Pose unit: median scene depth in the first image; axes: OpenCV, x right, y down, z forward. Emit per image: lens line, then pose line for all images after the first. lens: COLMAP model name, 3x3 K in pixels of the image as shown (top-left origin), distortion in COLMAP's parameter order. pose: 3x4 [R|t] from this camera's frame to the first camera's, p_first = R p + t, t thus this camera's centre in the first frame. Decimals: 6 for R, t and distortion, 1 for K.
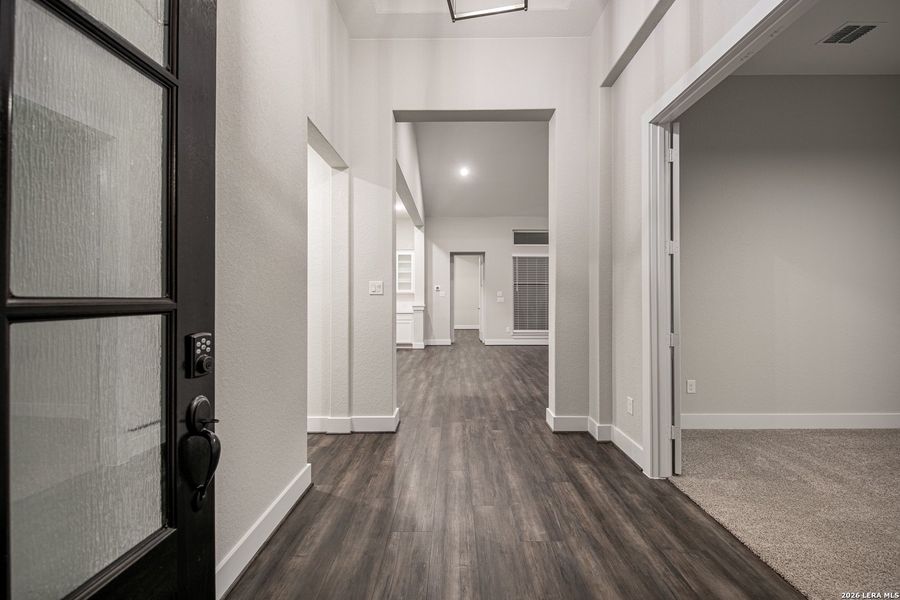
lens RADIAL K [[378.8, 0, 451.9], [0, 378.8, 303.8], [0, 0, 1]] dist [0.007232, 0.000000]
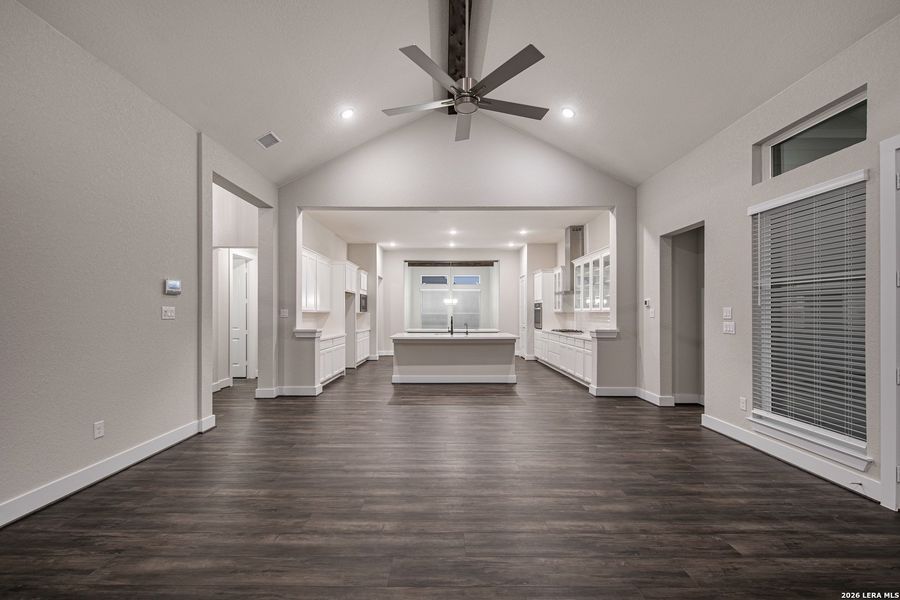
lens RADIAL K [[378.8, 0, 446.6], [0, 378.8, 309.6], [0, 0, 1]] dist [0.007232, 0.000000]
pose [[0.006674, -0.013751, -0.999883, 0.543706], [0.012205, 0.999832, -0.013669, -0.027572], [0.999903, -0.012112, 0.006840, 0.687784]]
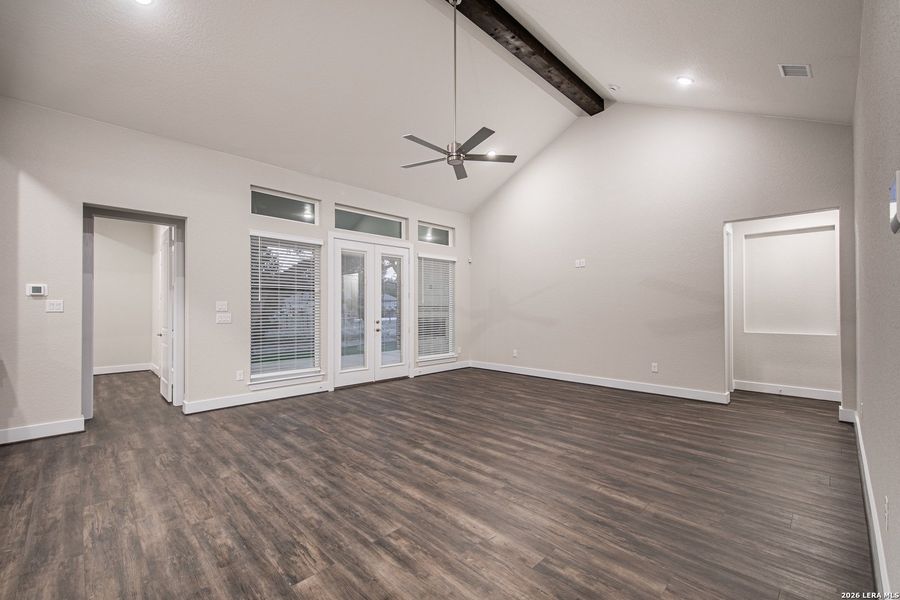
lens RADIAL K [[378.8, 0, 450.0], [0, 378.8, 305.0], [0, 0, 1]] dist [0.007232, 0.000000]
pose [[0.708171, -0.000188, 0.706041, -0.015285], [-0.002291, 0.999994, 0.002565, -0.029574], [-0.706037, -0.003434, 0.708166, 0.428562]]
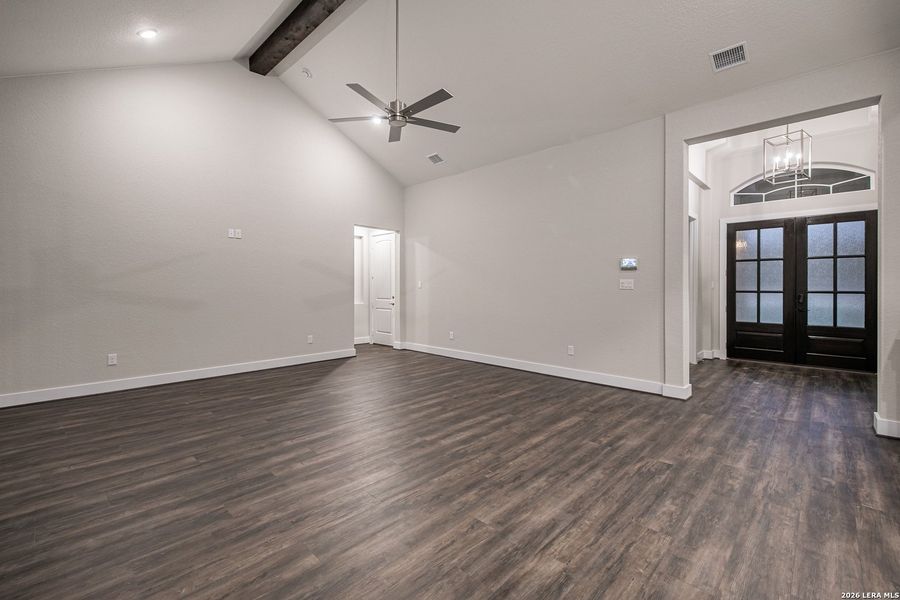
lens RADIAL K [[392.4, 0, 443.7], [0, 392.4, 291.8], [0, 0, 1]] dist [0.013663, -0.000167]
pose [[-0.719859, -0.015139, 0.693955, -0.019360], [-0.013080, 0.999880, 0.008245, -0.024613], [-0.693997, -0.003142, -0.719971, 0.937832]]
